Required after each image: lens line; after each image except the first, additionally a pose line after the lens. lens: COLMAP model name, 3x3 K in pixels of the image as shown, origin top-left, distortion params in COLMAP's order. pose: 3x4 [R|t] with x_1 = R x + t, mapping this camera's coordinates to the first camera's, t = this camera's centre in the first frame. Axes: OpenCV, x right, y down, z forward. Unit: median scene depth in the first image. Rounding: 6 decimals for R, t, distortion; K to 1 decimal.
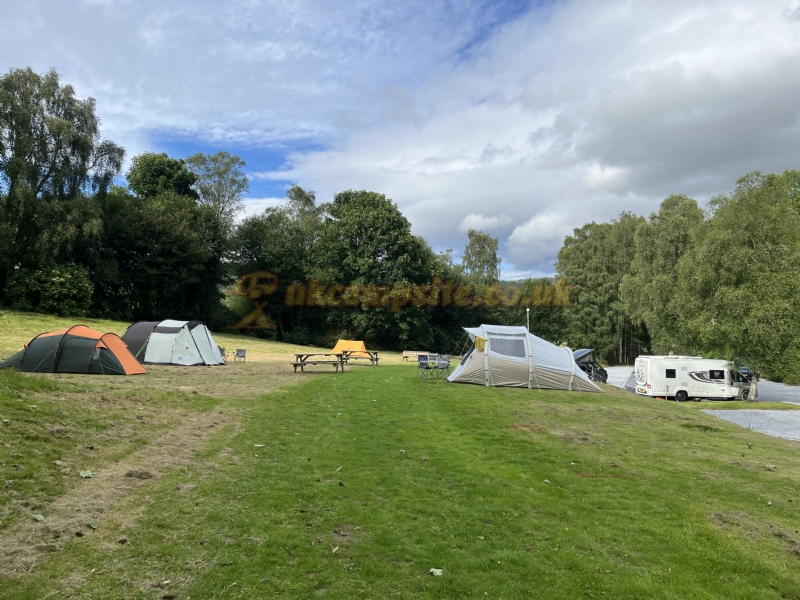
lens RADIAL K [[577.8, 0, 406.3], [0, 577.8, 316.2], [0, 0, 1]] dist [0.017253, -0.008076]
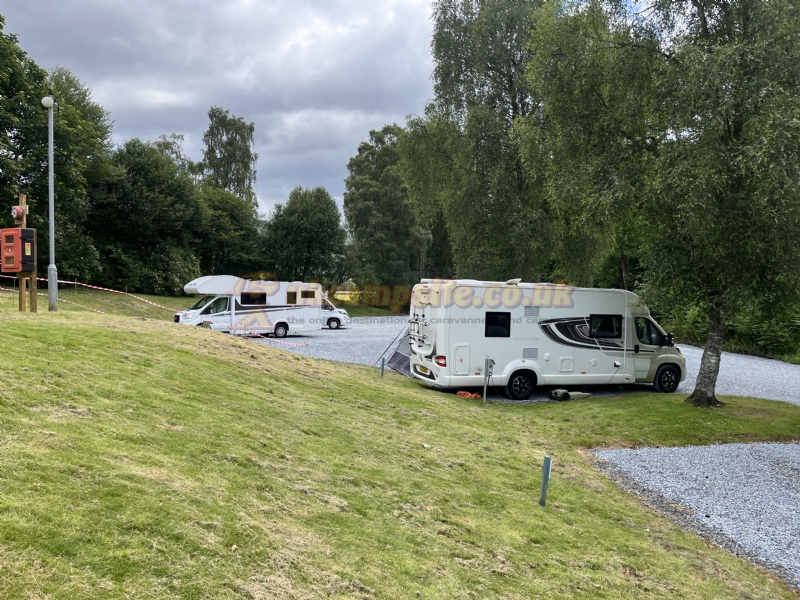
lens RADIAL K [[577.8, 0, 406.3], [0, 577.8, 316.2], [0, 0, 1]] dist [0.017253, -0.008076]
pose [[0.954491, 0.001848, 0.298235, 0.292707], [-0.026715, 0.996491, 0.079327, 0.066589], [-0.297042, -0.083684, 0.951190, 0.671406]]
